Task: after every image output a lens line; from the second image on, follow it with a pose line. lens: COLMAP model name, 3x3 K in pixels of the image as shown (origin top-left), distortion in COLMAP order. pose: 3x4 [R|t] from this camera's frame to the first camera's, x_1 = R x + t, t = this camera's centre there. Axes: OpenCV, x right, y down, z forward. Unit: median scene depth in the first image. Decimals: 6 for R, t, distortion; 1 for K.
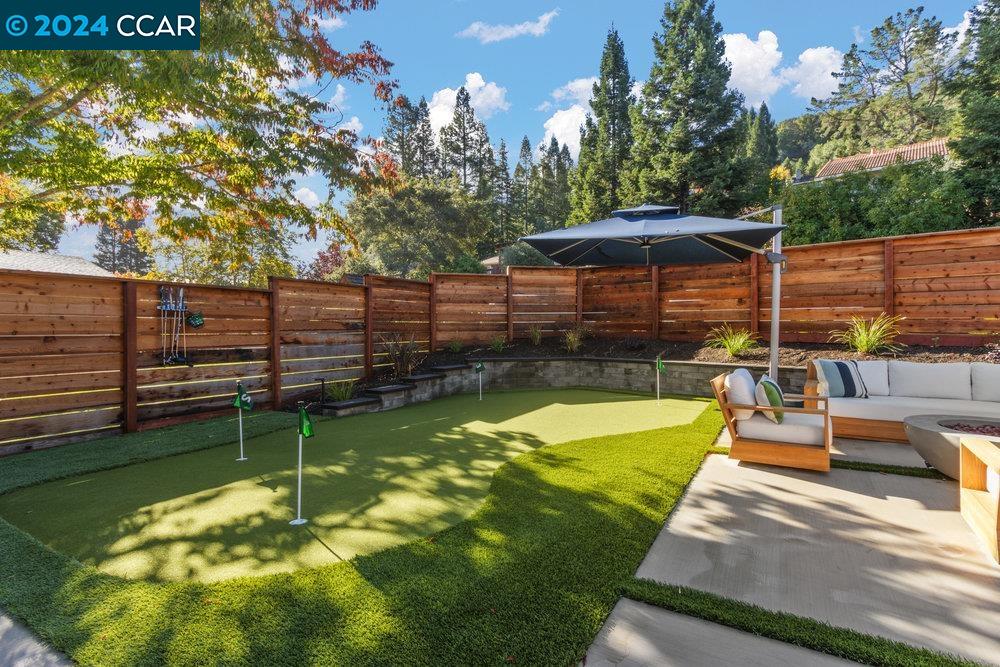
lens RADIAL K [[512.3, 0, 498.4], [0, 512.3, 330.4], [0, 0, 1]] dist [-0.000688, -0.000004]
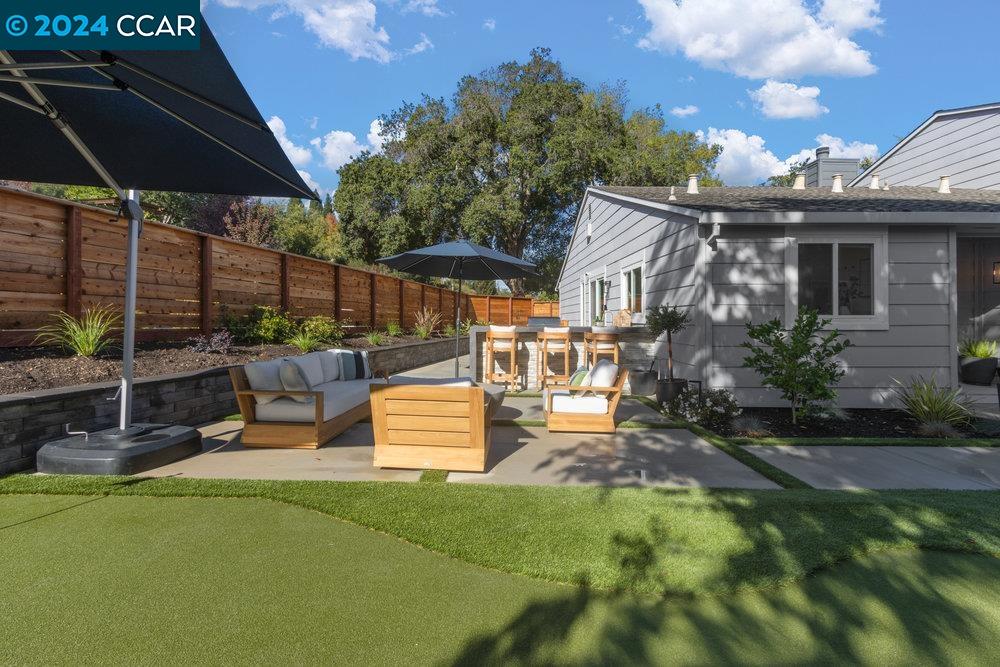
lens RADIAL K [[475.1, 0, 486.2], [0, 475.1, 312.6], [0, 0, 1]] dist [-0.002991, 0.000544]
pose [[-0.521107, 0.016628, 0.853329, -0.169447], [0.002857, 0.999839, -0.017738, -0.006044], [-0.853486, -0.006805, -0.521071, 0.949145]]
